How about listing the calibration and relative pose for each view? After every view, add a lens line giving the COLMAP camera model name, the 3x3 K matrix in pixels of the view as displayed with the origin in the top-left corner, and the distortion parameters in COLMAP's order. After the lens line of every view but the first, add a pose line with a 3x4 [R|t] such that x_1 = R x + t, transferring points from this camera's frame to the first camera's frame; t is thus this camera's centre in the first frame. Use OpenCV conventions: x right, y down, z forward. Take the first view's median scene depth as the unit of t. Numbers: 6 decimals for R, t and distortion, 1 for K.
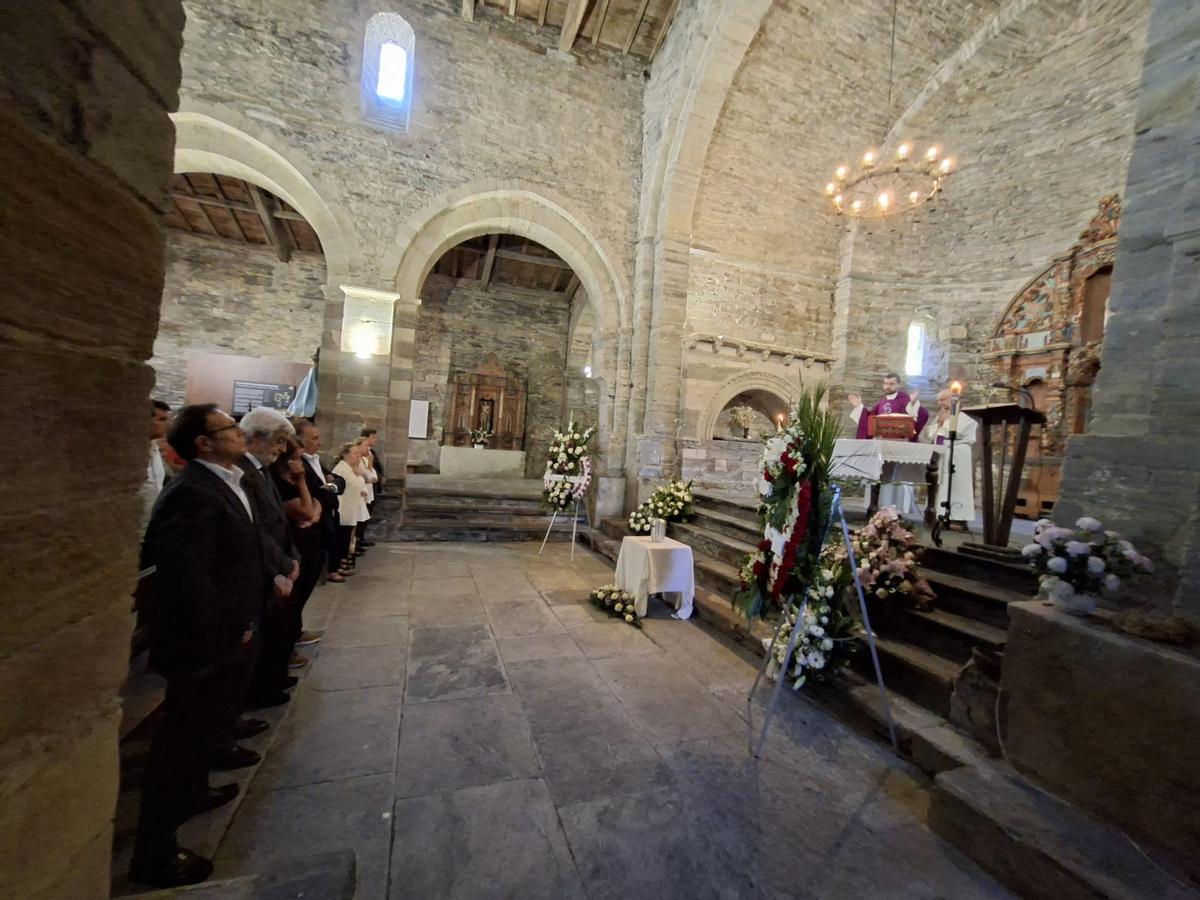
lens RADIAL K [[477.1, 0, 594.1], [0, 477.1, 439.2], [0, 0, 1]] dist [-0.006265, 0.004100]
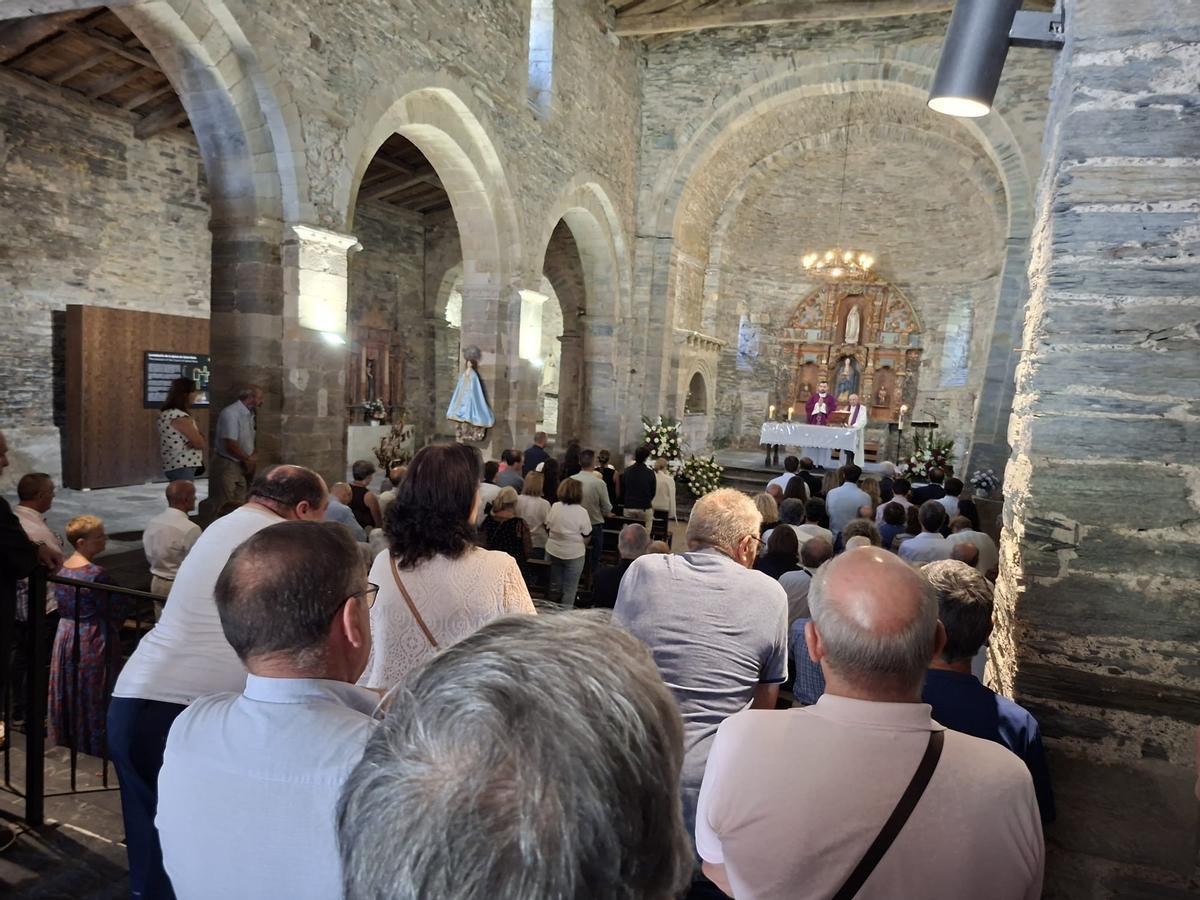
lens RADIAL K [[849.5, 0, 587.8], [0, 849.5, 467.0], [0, 0, 1]] dist [0.092973, -0.103368]
pose [[0.658155, -0.104506, 0.745594, -1.549500], [-0.029021, 0.986062, 0.163829, -0.222291], [-0.752323, -0.129463, 0.645949, -0.233931]]
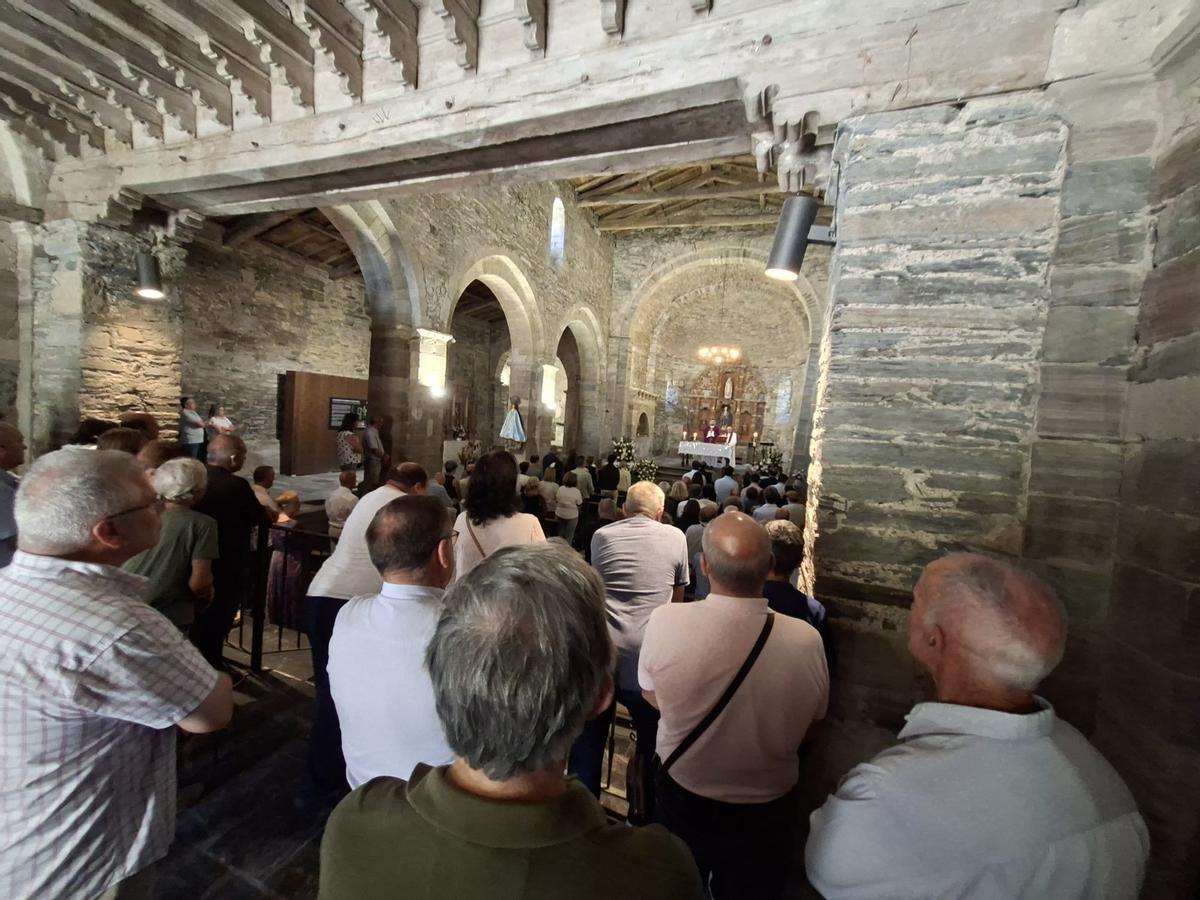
lens RADIAL K [[485.0, 0, 601.3], [0, 485.0, 438.1], [0, 0, 1]] dist [-0.005833, 0.000595]
pose [[0.626711, -0.053856, 0.777389, -1.551380], [-0.046063, 0.993304, 0.105949, -0.222881], [-0.777889, -0.102208, 0.620034, -0.235928]]
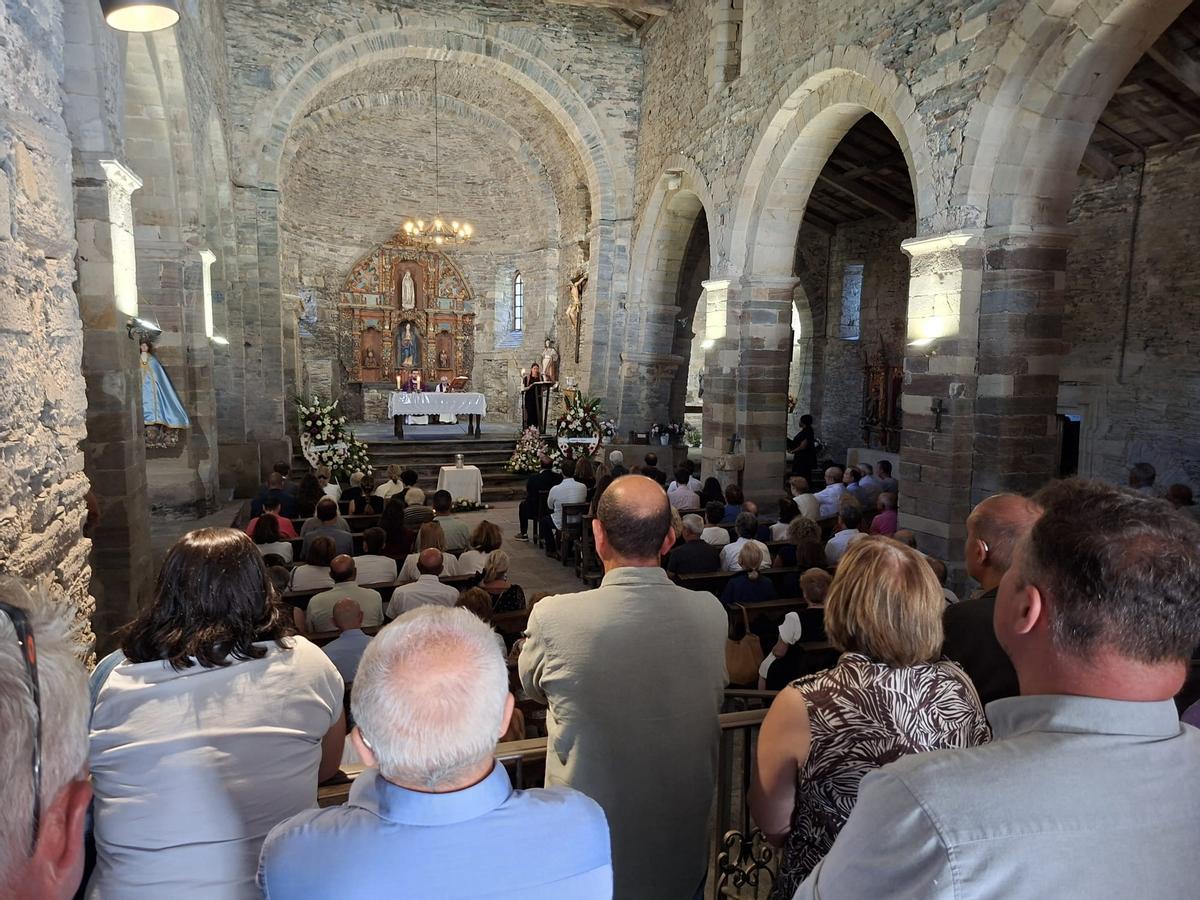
lens RADIAL K [[837.7, 0, 602.0], [0, 837.7, 454.8], [0, 0, 1]] dist [0.093469, -0.111008]
pose [[-0.004580, -0.179082, 0.983824, -1.689170], [-0.029545, 0.983429, 0.178872, -0.228865], [-0.999553, -0.028248, -0.009795, 0.321937]]
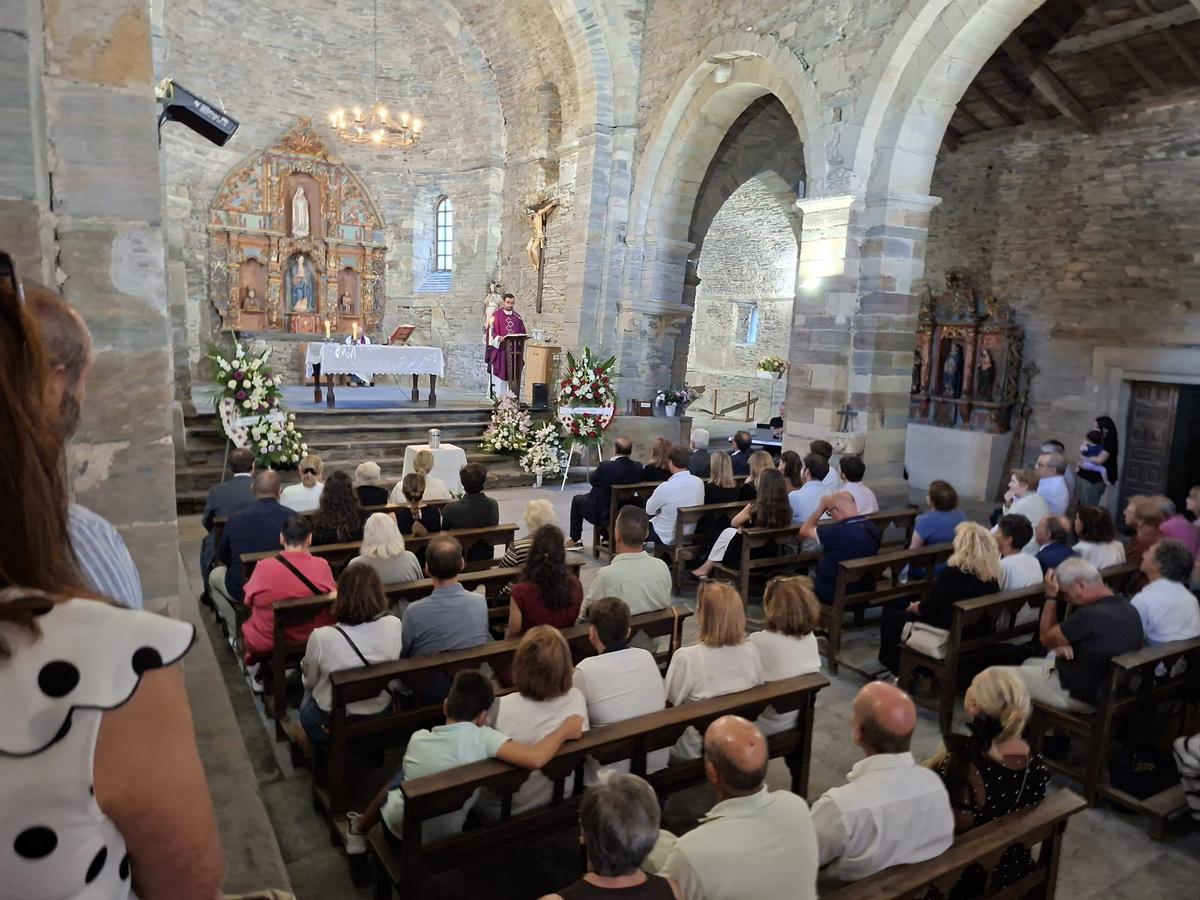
lens RADIAL K [[849.5, 0, 595.5], [0, 849.5, 462.8], [0, 0, 1]] dist [0.092973, -0.103368]
pose [[-0.195487, -0.227623, 0.953925, -1.263839], [-0.067670, 0.973504, 0.218427, -0.158571], [-0.978369, -0.021853, -0.205711, 0.635257]]
